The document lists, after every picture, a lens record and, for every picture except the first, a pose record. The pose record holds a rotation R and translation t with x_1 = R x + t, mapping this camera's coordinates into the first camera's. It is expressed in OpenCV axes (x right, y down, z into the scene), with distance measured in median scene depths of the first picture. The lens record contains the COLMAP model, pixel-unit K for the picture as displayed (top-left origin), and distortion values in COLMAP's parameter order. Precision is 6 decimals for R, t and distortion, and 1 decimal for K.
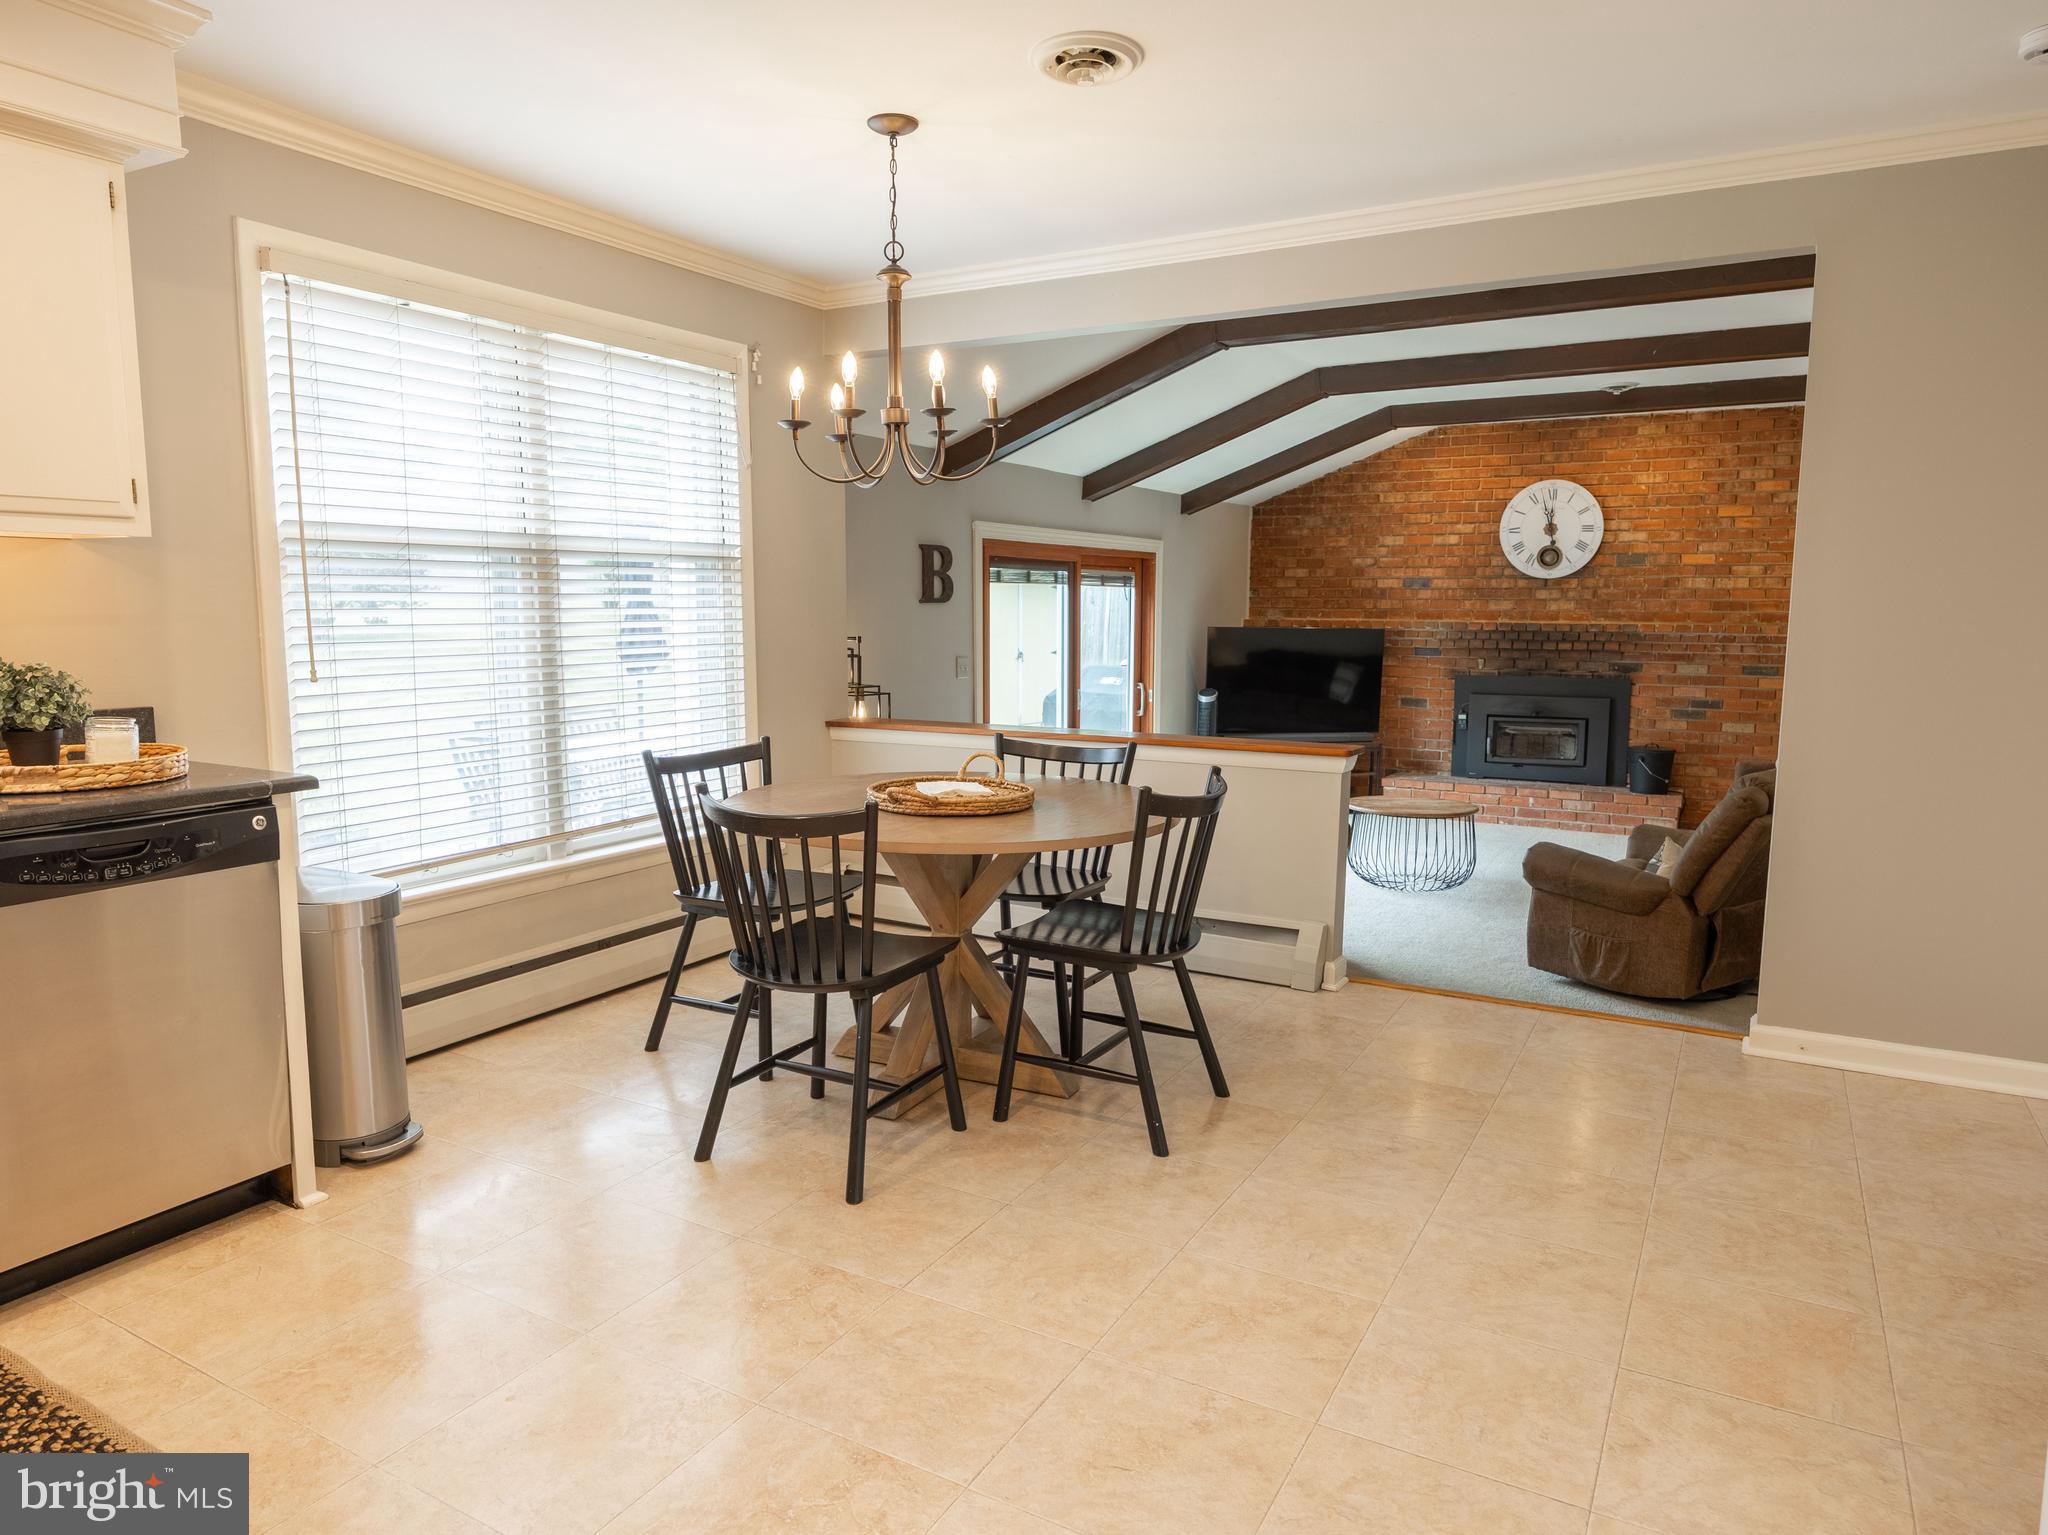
lens RADIAL K [[1277.6, 0, 1025.3], [0, 1277.6, 764.0], [0, 0, 1]] dist [-0.000751, -0.001211]
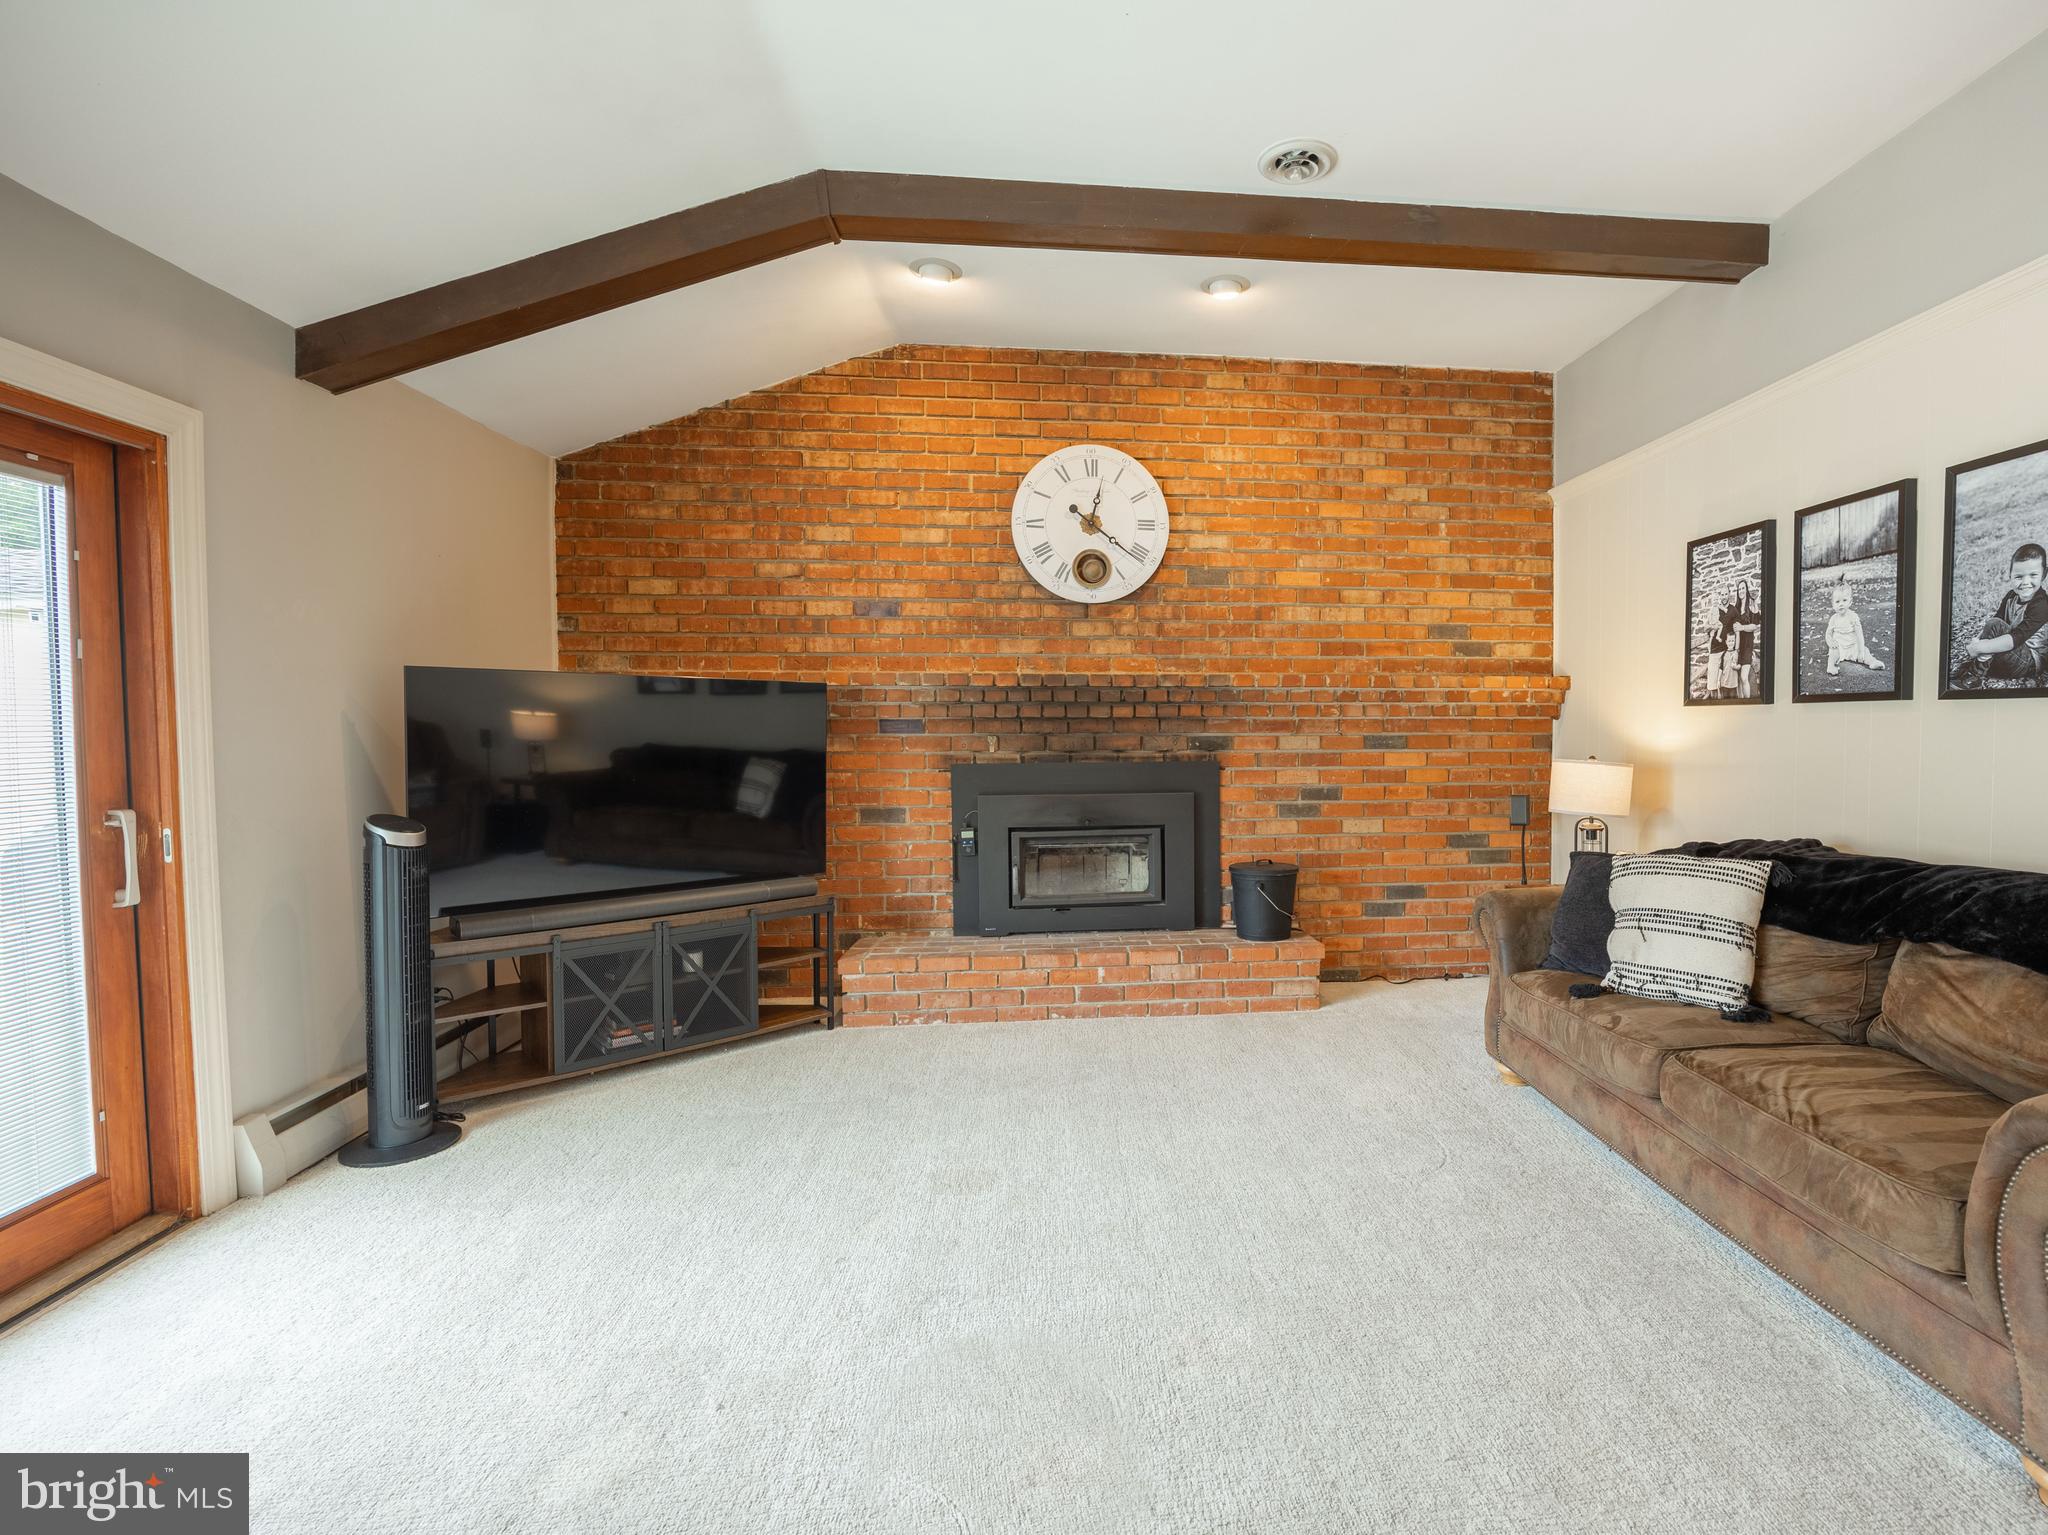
lens RADIAL K [[973.8, 0, 1164.9], [0, 973.8, 764.7], [0, 0, 1]] dist [-0.014864, 0.001049]
pose [[0.803377, -0.028971, 0.594765, 0.157421], [0.079692, 0.995062, -0.059175, -0.037178], [-0.590113, 0.094938, 0.801719, 0.616304]]
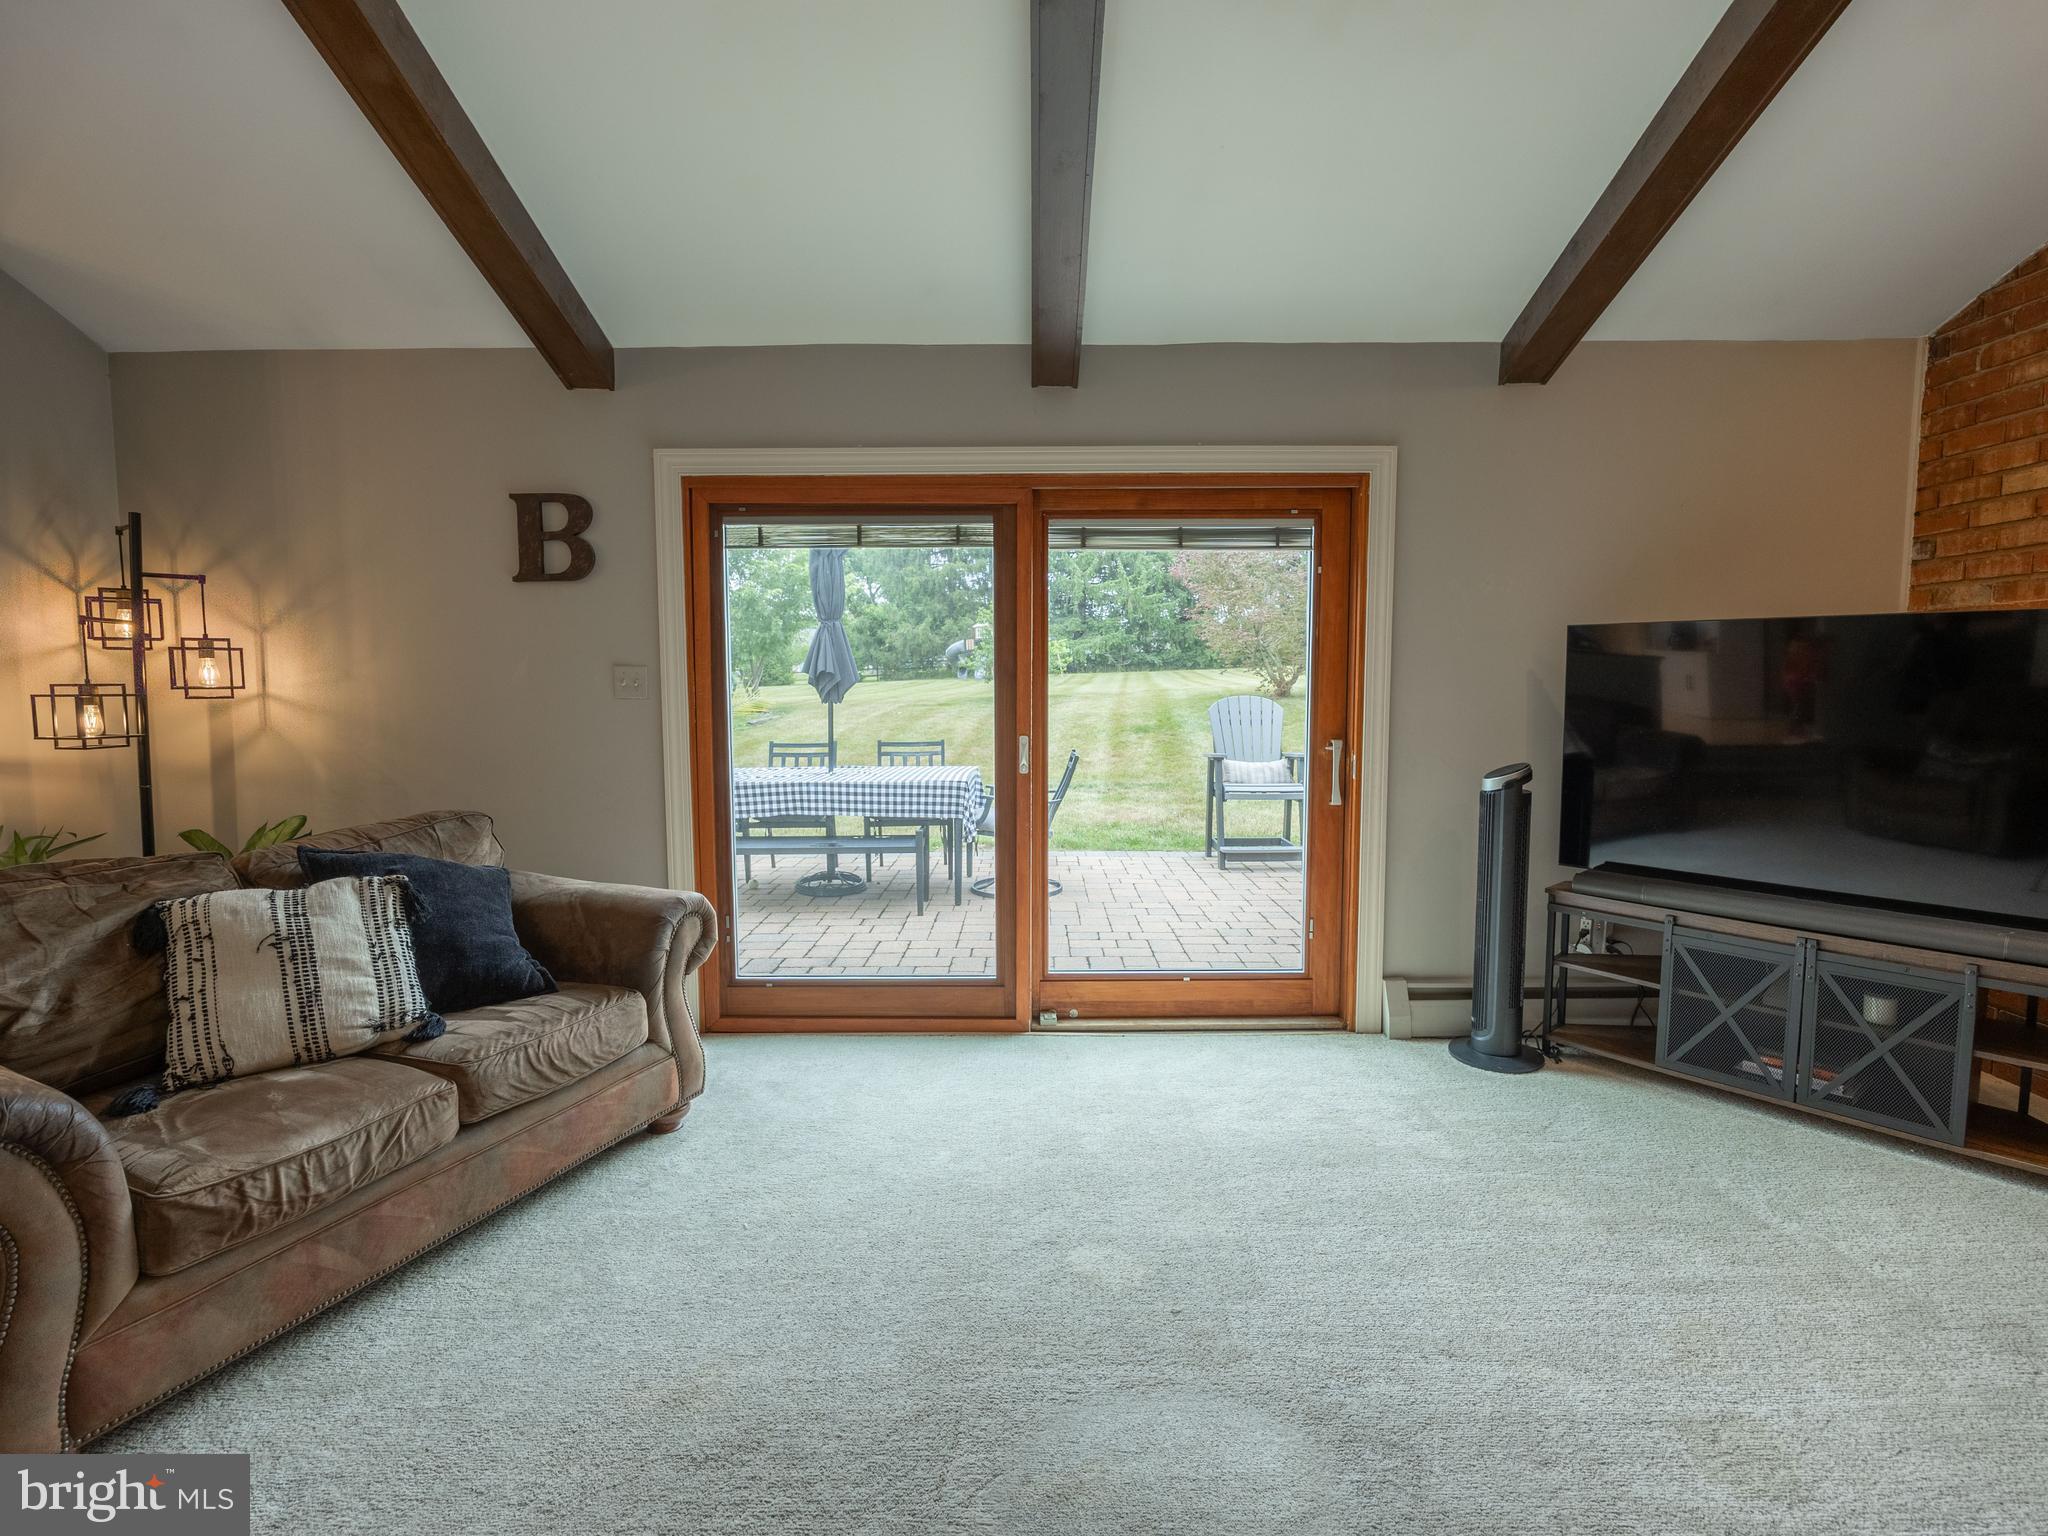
lens RADIAL K [[973.5, 0, 1030.5], [0, 973.5, 765.1], [0, 0, 1]] dist [-0.010844, -0.000116]
pose [[0.495820, 0.067371, -0.865808, 0.352717], [-0.104066, 0.994411, 0.017783, -0.046635], [0.862168, 0.081284, 0.500060, 0.690037]]
